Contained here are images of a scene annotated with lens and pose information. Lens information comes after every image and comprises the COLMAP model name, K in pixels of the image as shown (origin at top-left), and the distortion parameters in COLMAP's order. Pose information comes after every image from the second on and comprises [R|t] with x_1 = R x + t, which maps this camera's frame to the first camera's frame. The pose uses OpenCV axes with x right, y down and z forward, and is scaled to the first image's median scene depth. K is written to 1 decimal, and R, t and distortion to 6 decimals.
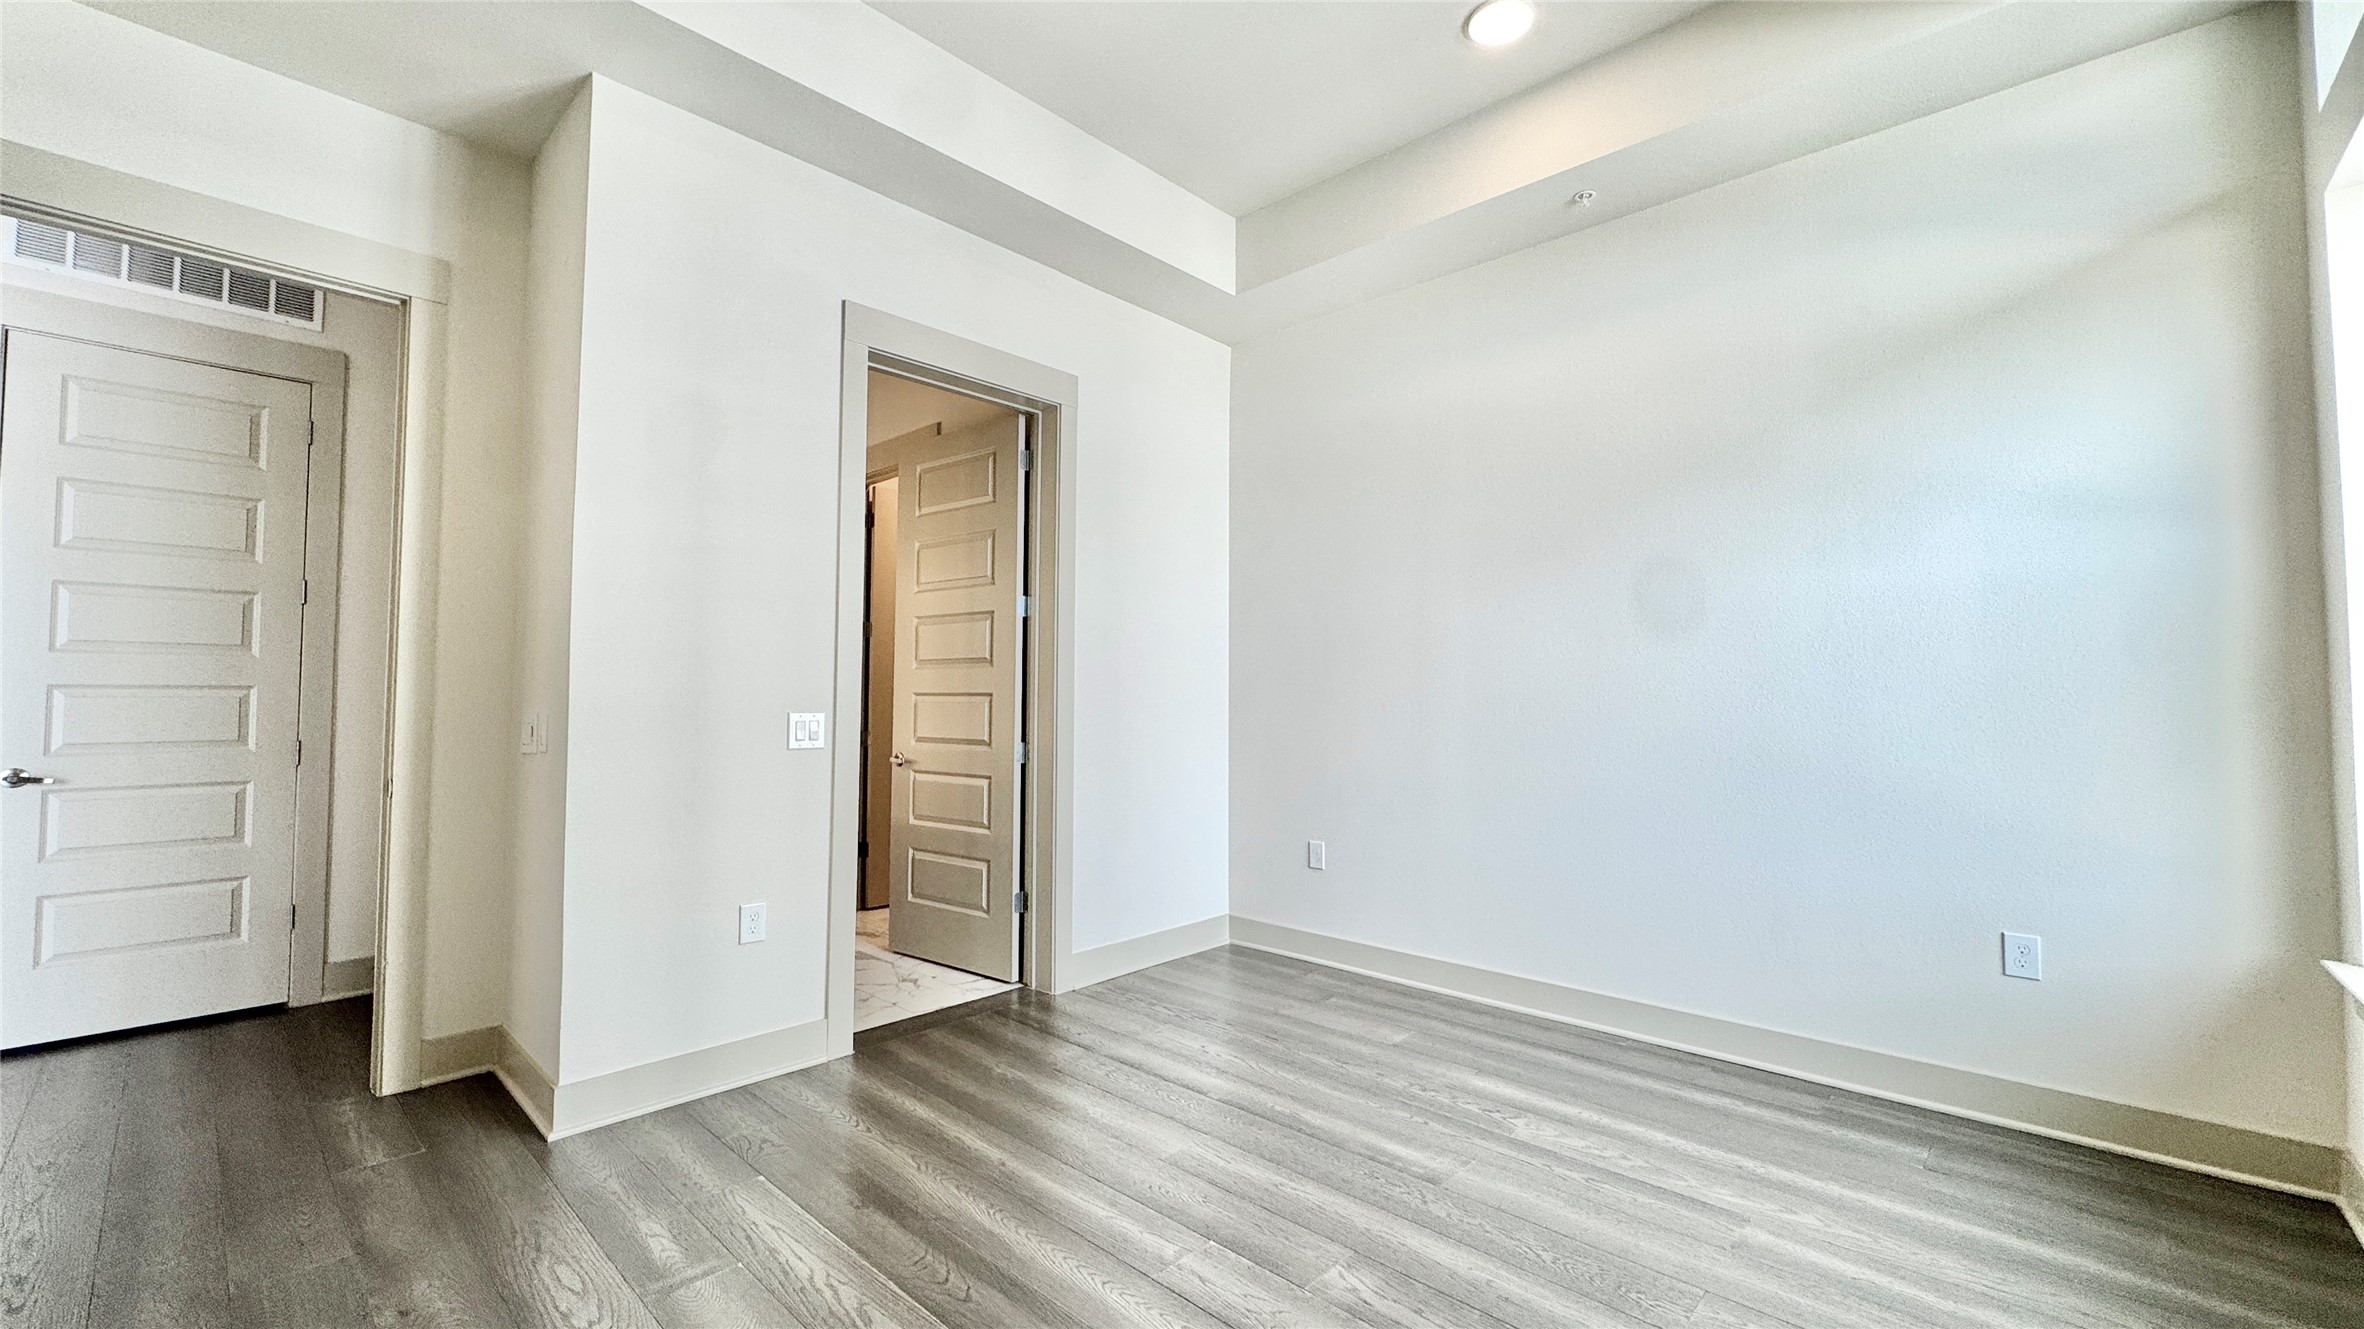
lens RADIAL K [[940.9, 0, 1178.3], [0, 940.9, 656.5], [0, 0, 1]] dist [-0.003337, 0.001013]
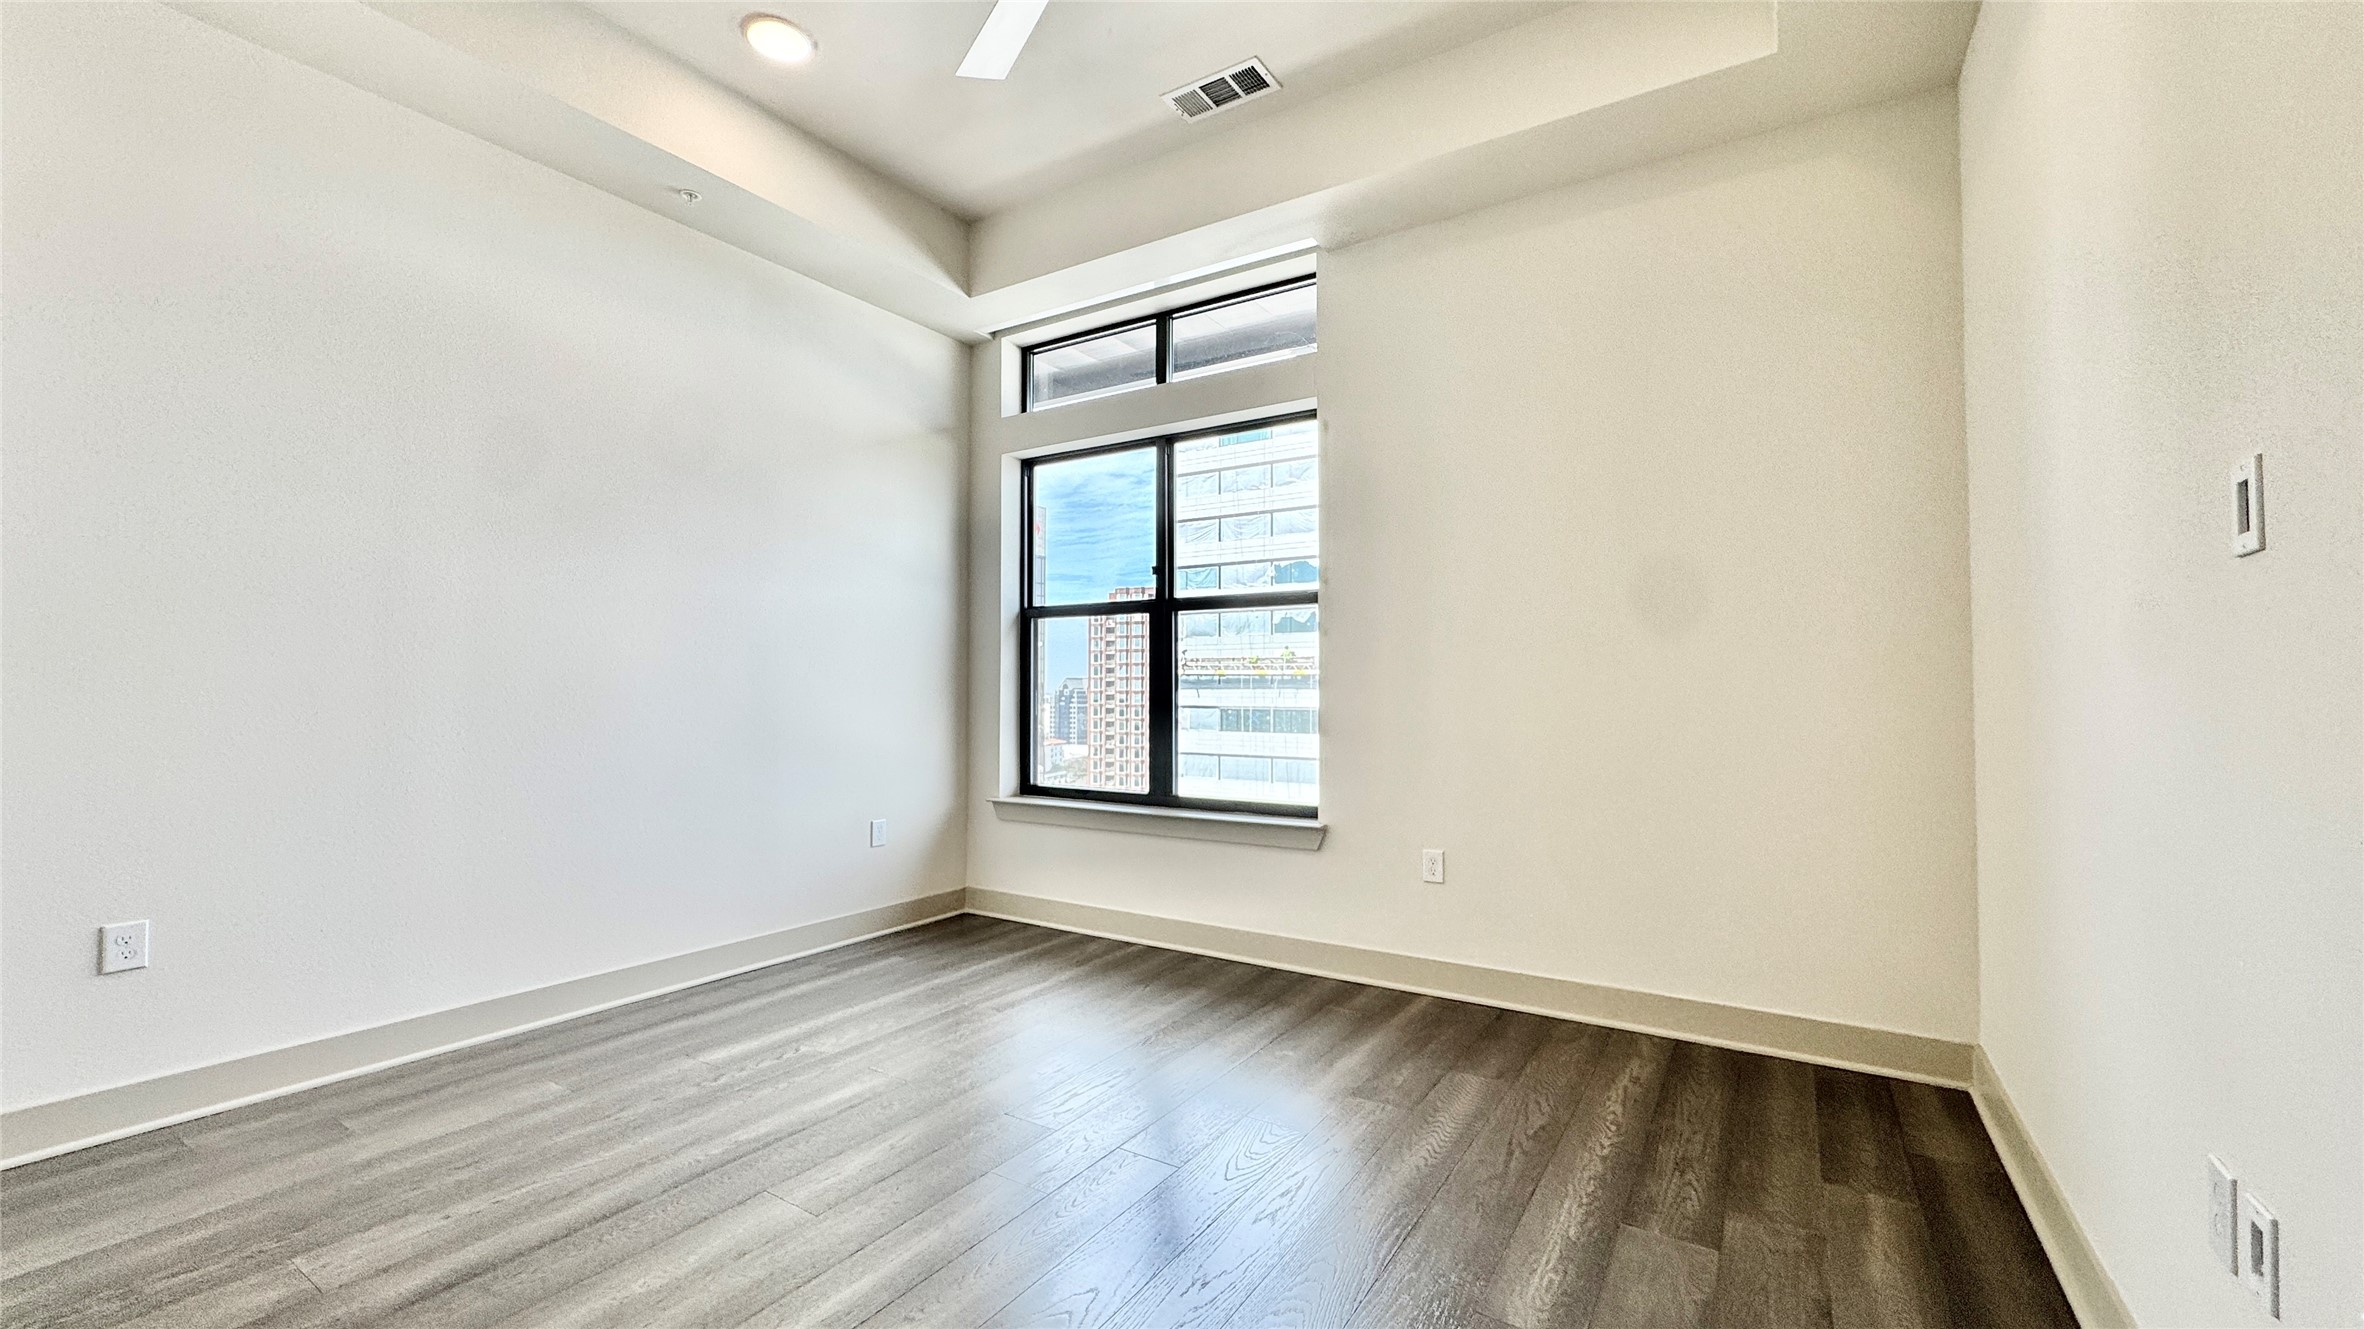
lens RADIAL K [[940.9, 0, 1178.4], [0, 940.9, 674.8], [0, 0, 1]] dist [-0.003337, 0.001013]
pose [[-0.180832, 0.006054, 0.983495, -0.724342], [-0.054617, 0.998376, -0.016188, 0.026946], [-0.981996, -0.056643, -0.180208, 0.667122]]
